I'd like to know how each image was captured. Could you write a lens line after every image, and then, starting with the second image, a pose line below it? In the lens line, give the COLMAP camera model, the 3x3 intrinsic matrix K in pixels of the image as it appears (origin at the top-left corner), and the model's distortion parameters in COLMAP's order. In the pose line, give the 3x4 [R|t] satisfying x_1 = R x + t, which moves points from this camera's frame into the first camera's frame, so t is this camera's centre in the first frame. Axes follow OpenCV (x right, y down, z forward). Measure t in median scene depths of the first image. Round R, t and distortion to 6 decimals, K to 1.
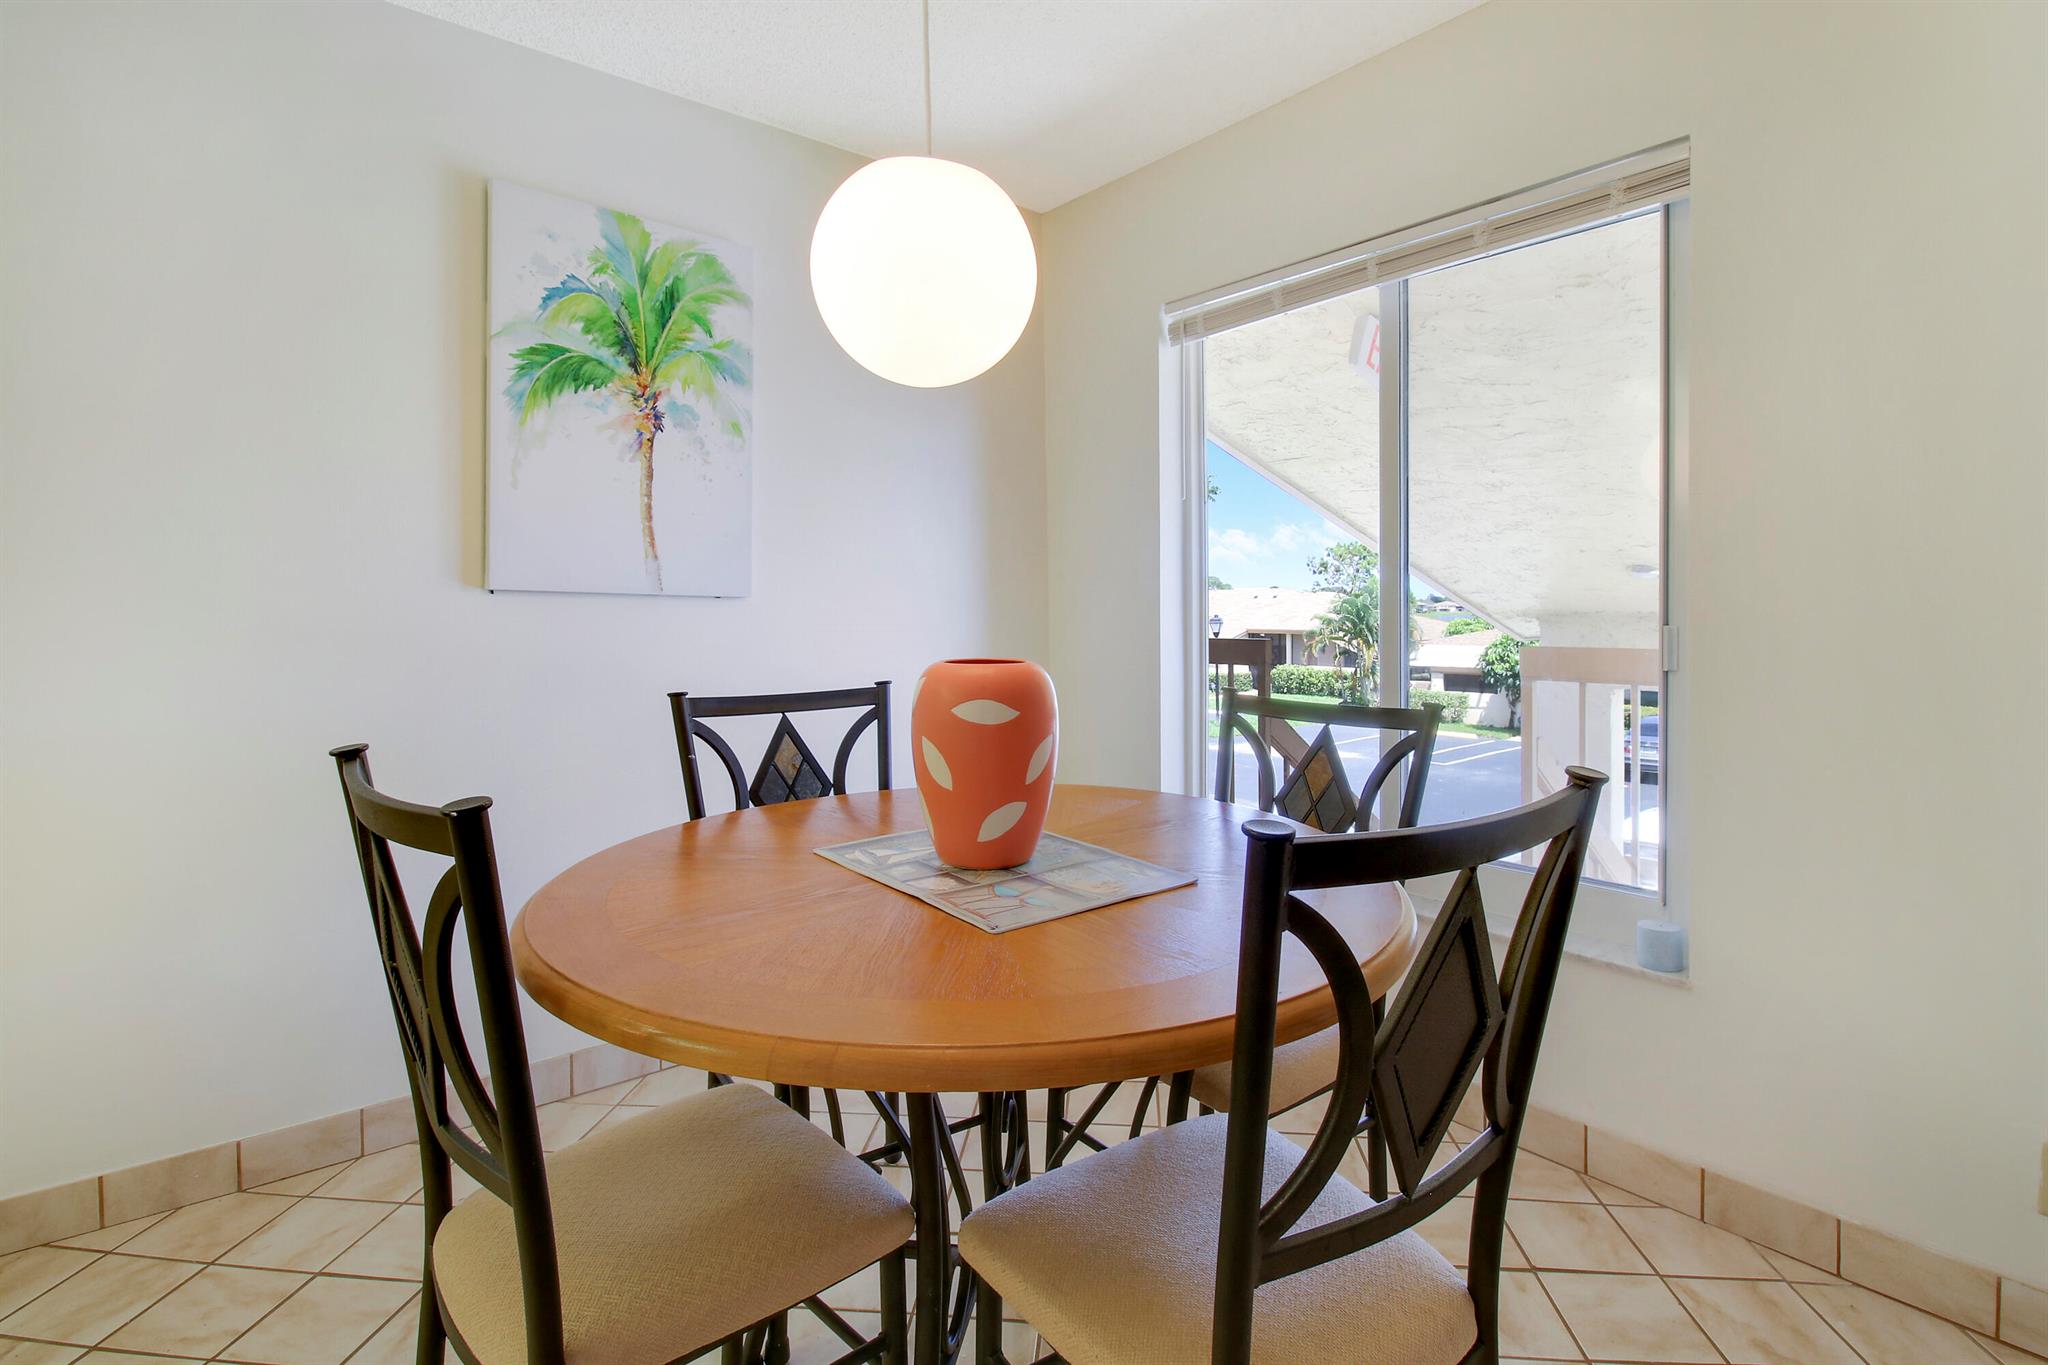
lens RADIAL K [[999.2, 0, 1012.7], [0, 999.2, 670.7], [0, 0, 1]] dist [0.002763, 0.000358]
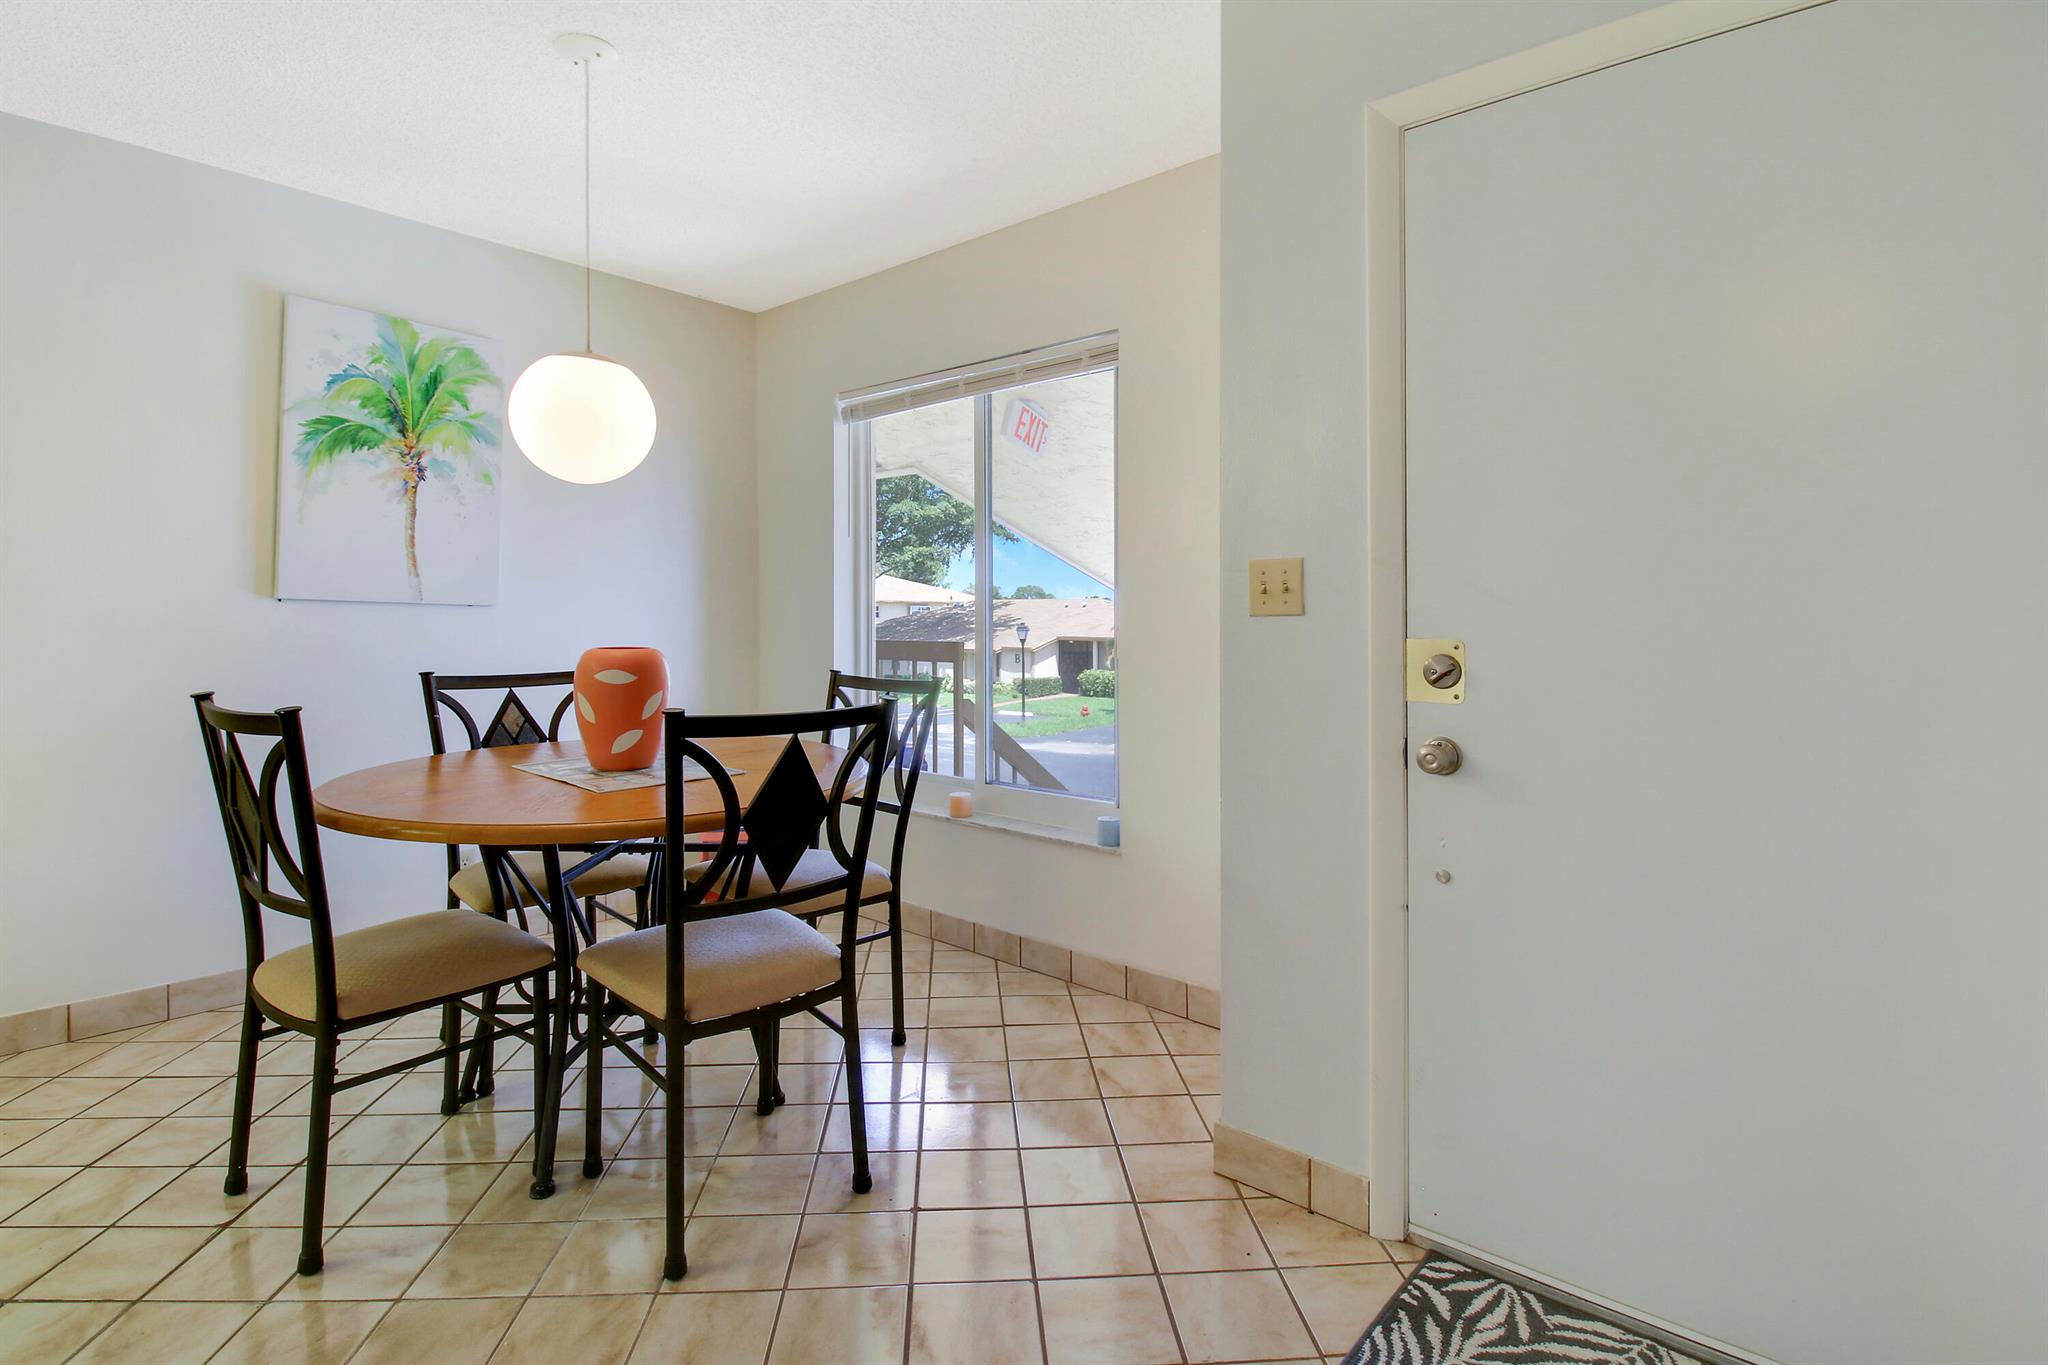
lens RADIAL K [[955.5, 0, 1029.7], [0, 955.5, 643.6], [0, 0, 1]] dist [-0.012214, -0.000950]
pose [[0.978096, 0.002891, 0.208132, 0.186697], [0.004053, 0.999449, -0.032932, 0.023796], [-0.208113, 0.033054, 0.977546, -0.424540]]
